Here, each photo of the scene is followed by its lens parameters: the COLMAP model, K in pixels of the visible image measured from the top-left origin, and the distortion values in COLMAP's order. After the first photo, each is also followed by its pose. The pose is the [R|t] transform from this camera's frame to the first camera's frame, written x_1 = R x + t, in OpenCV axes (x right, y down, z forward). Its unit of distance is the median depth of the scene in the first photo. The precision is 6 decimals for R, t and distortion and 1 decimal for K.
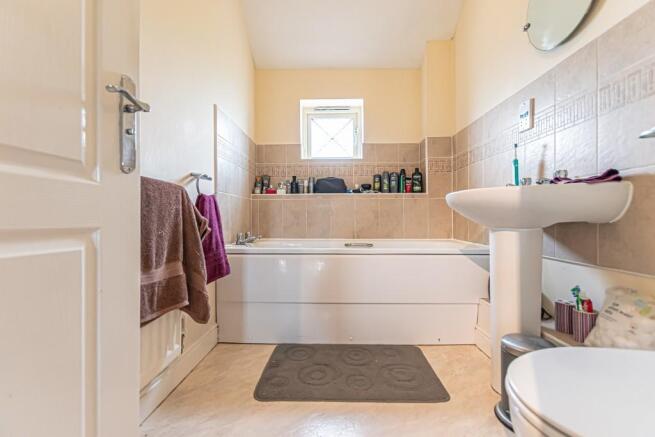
lens RADIAL K [[285.6, 0, 327.5], [0, 285.6, 218.5], [0, 0, 1]] dist [0.001384, -0.000459]
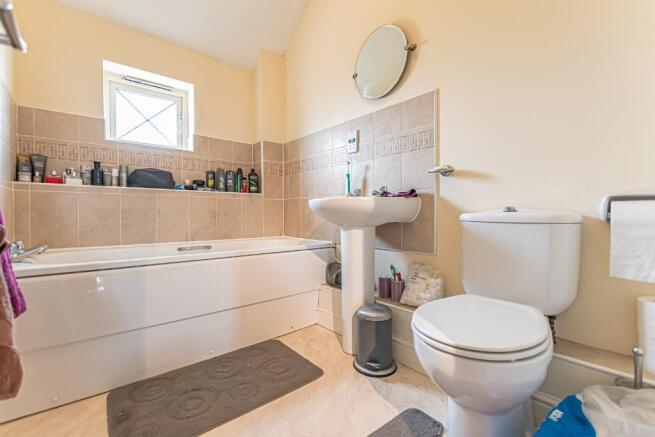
lens RADIAL K [[287.4, 0, 327.4], [0, 287.4, 215.7], [0, 0, 1]] dist [0.000628, -0.000233]
pose [[0.744233, -0.002905, 0.667914, -0.200105], [-0.000084, 0.999990, 0.004442, -0.014261], [-0.667921, -0.003362, 0.744225, 0.056851]]
